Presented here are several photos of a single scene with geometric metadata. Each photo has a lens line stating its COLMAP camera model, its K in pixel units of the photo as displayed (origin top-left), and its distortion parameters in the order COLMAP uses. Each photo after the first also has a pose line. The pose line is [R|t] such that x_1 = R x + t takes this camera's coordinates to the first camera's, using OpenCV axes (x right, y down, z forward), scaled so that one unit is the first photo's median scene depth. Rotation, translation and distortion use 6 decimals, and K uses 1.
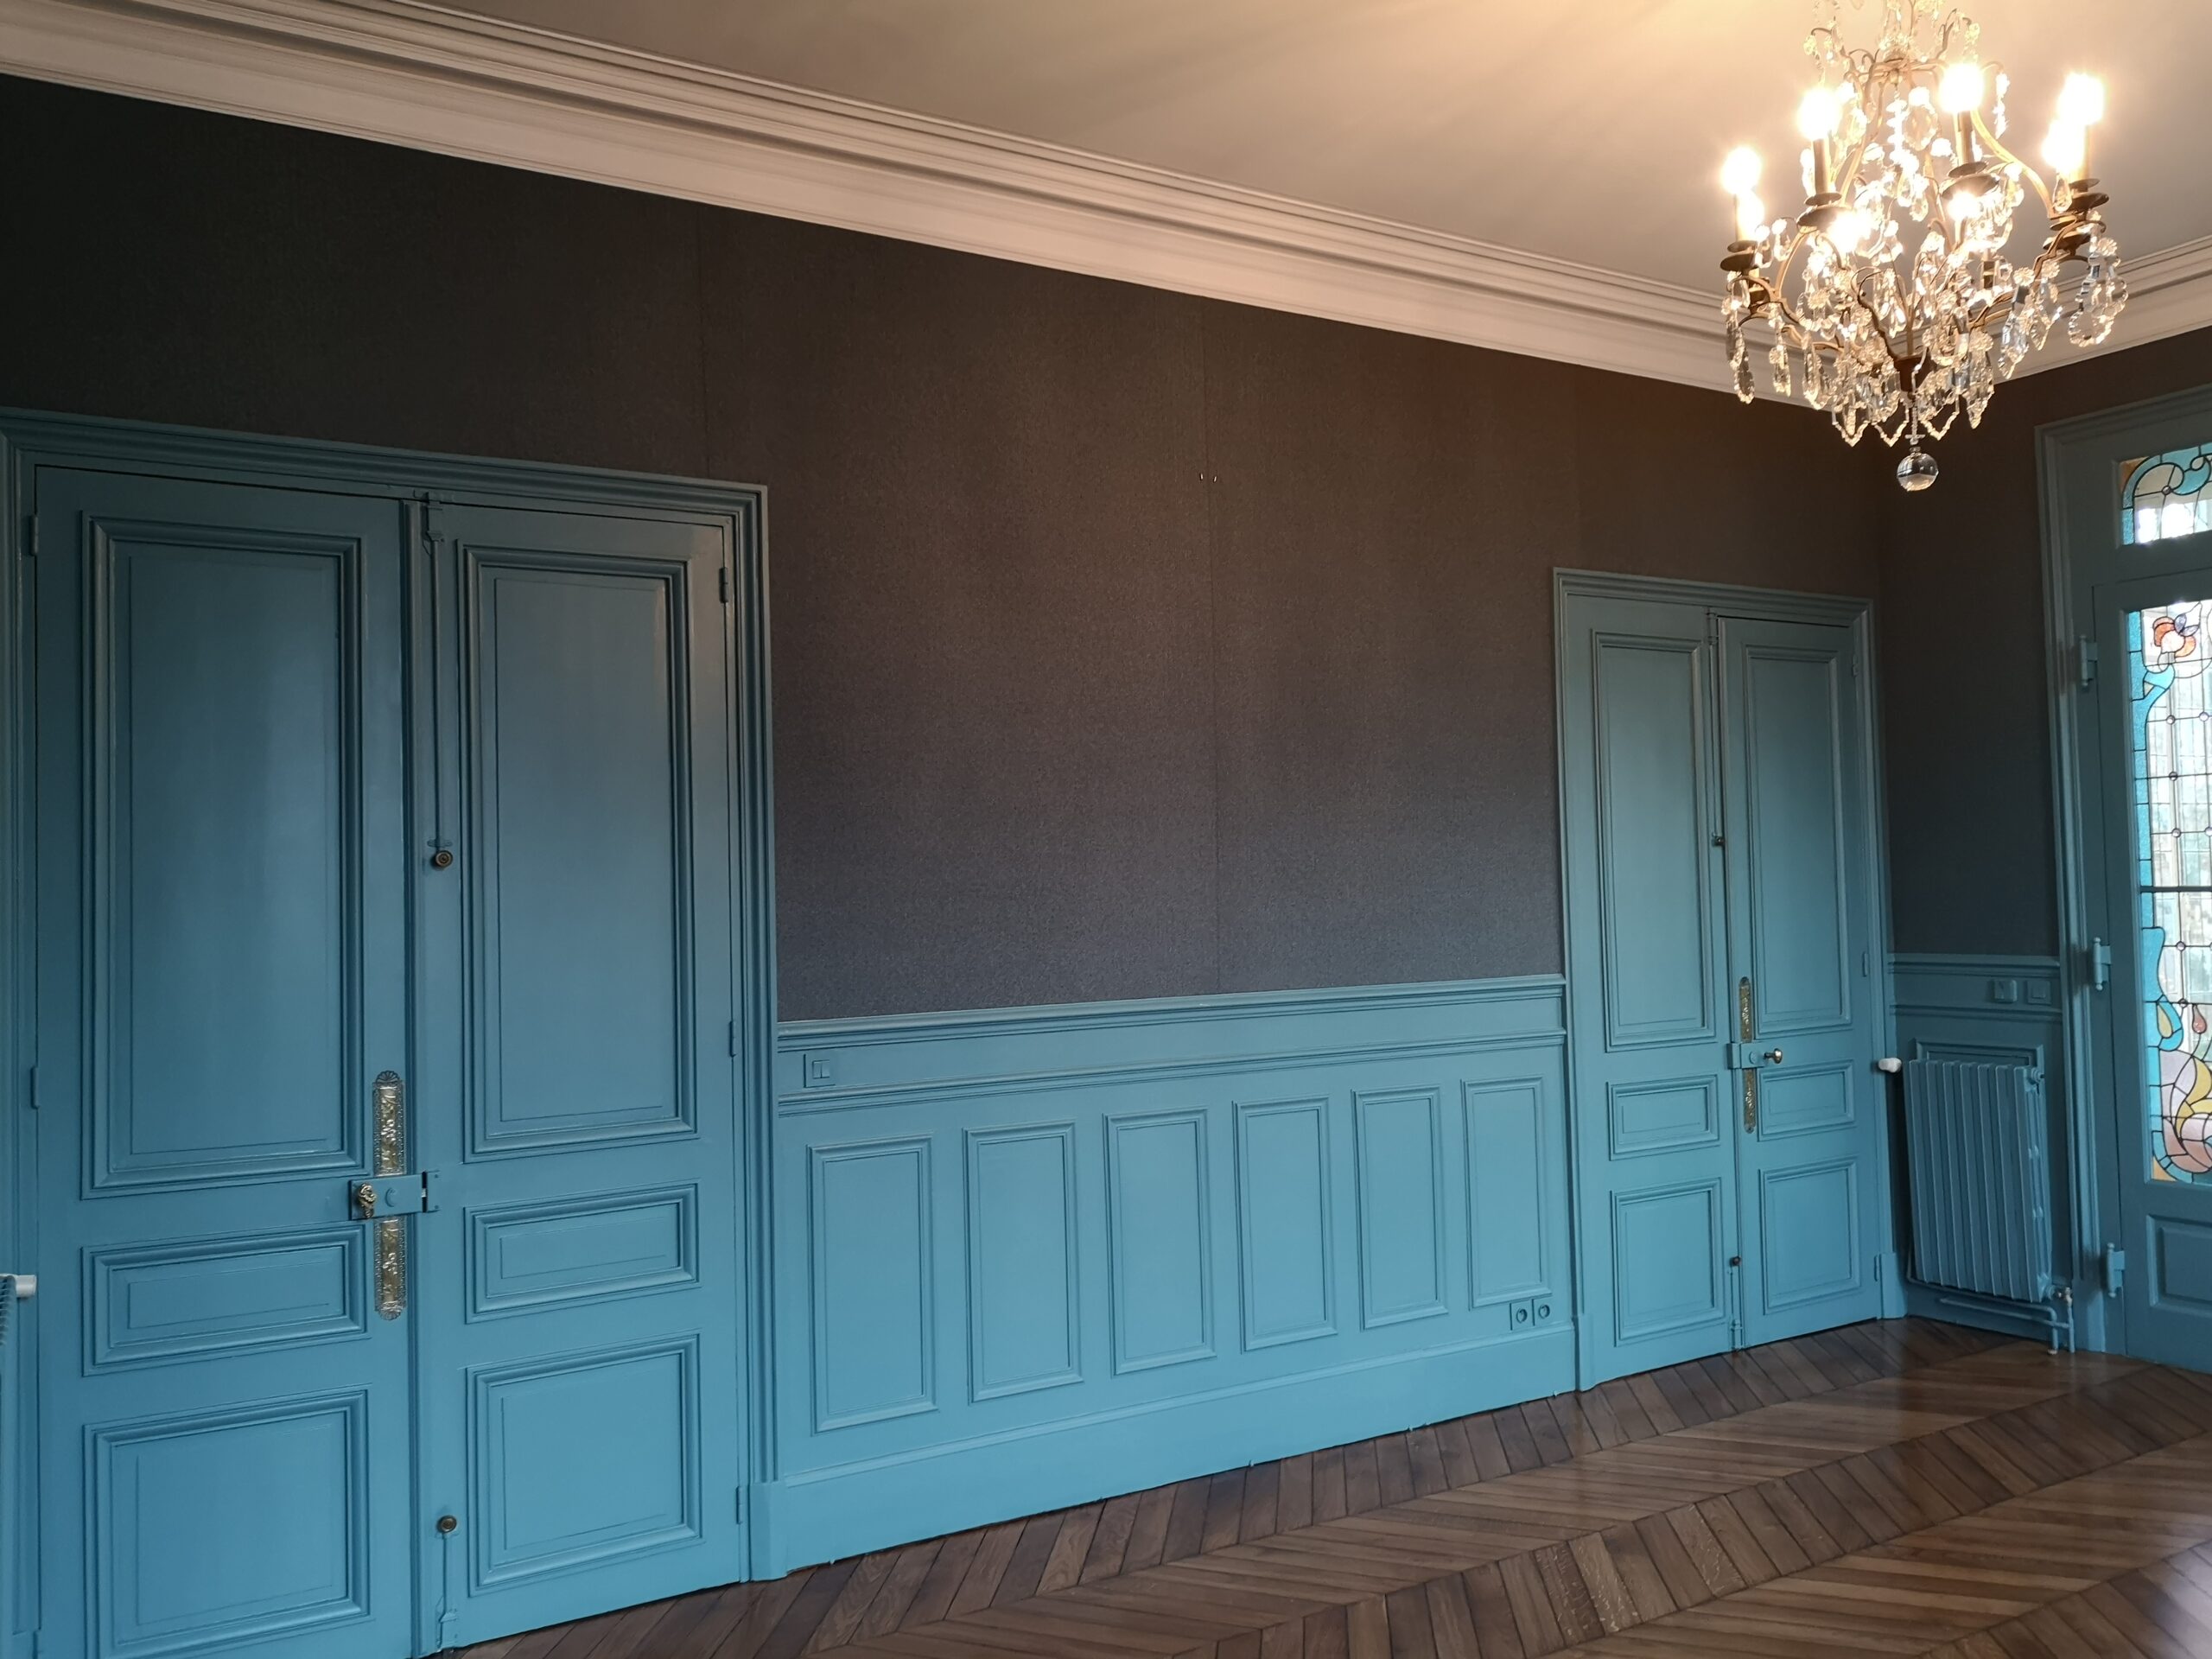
lens RADIAL K [[1746.1, 0, 1105.6], [0, 1746.1, 836.7], [0, 0, 1]] dist [0.028358, -0.043459]
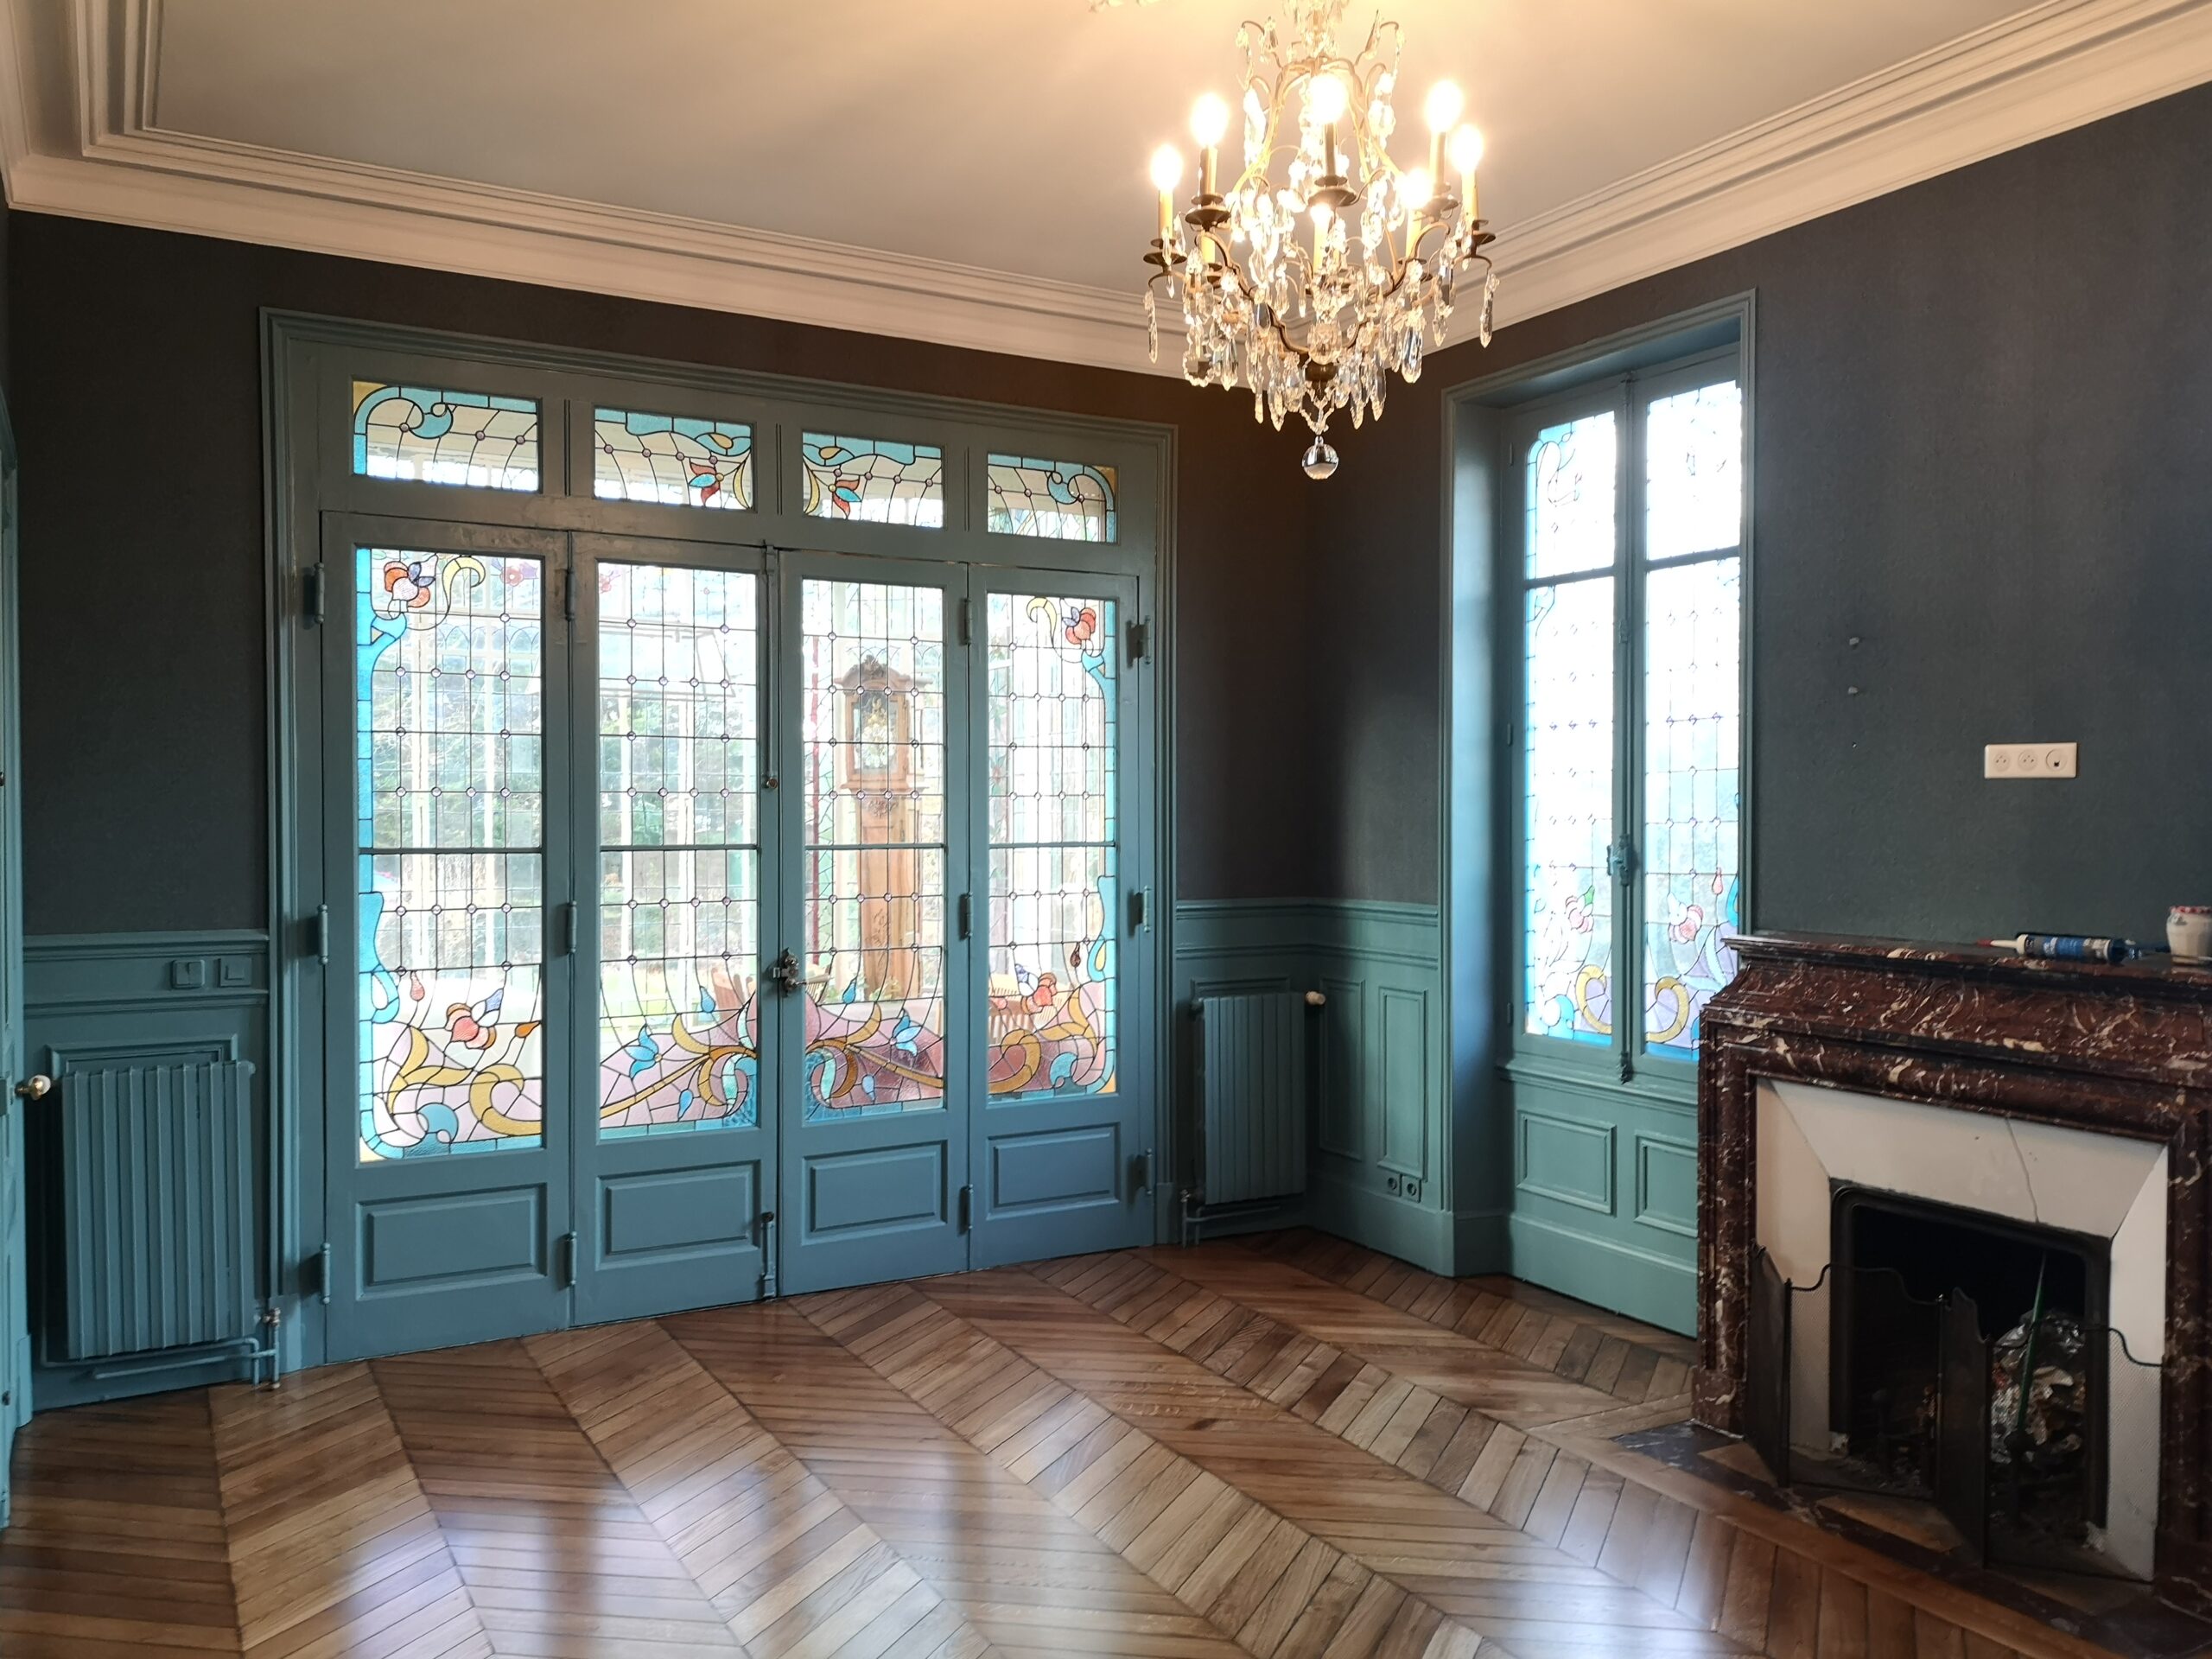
lens RADIAL K [[1746.1, 0, 1105.6], [0, 1746.1, 836.7], [0, 0, 1]] dist [0.028358, -0.043459]
pose [[0.025753, 0.005850, 0.999651, -0.323578], [-0.030761, 0.999514, -0.005056, 0.015108], [-0.999195, -0.030620, 0.025920, 0.589383]]
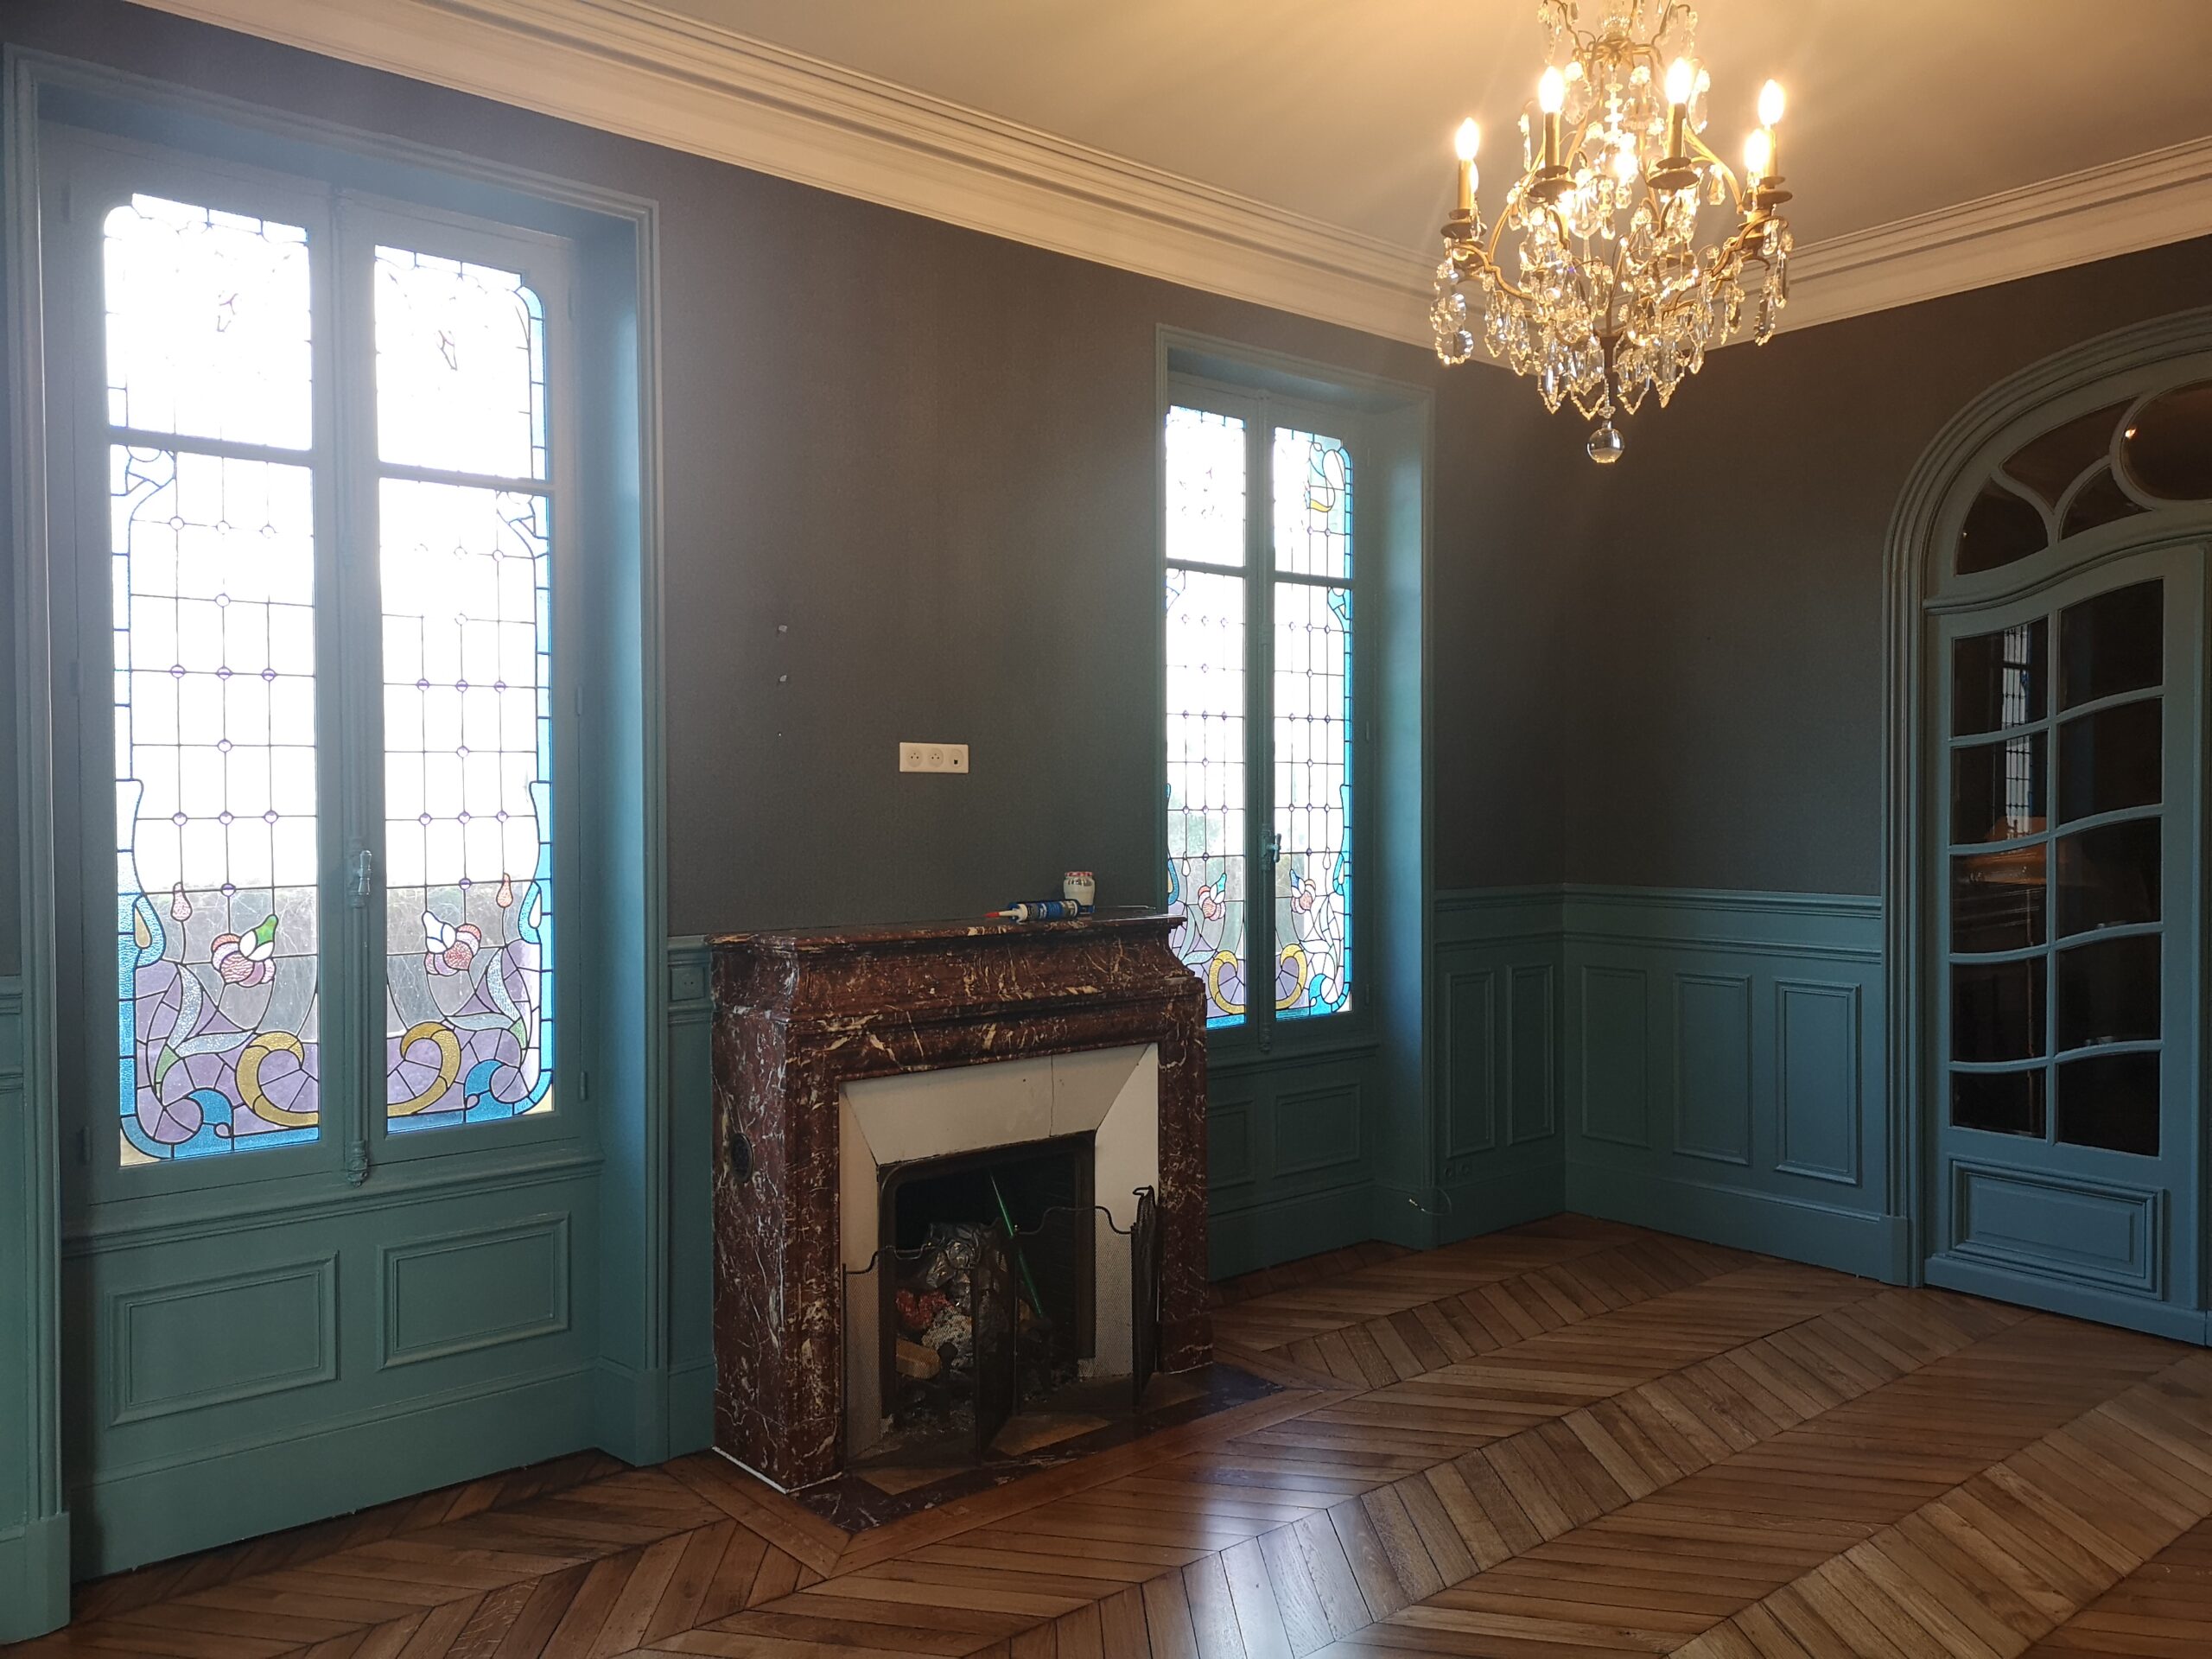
lens RADIAL K [[1690.4, 0, 1106.0], [0, 1690.4, 829.5], [0, 0, 1]] dist [0.070473, -0.059910]
pose [[-0.986908, 0.029832, -0.158501, 0.539955], [0.031804, 0.999445, -0.009921, 0.013025], [0.158118, -0.014832, -0.987309, 1.084365]]
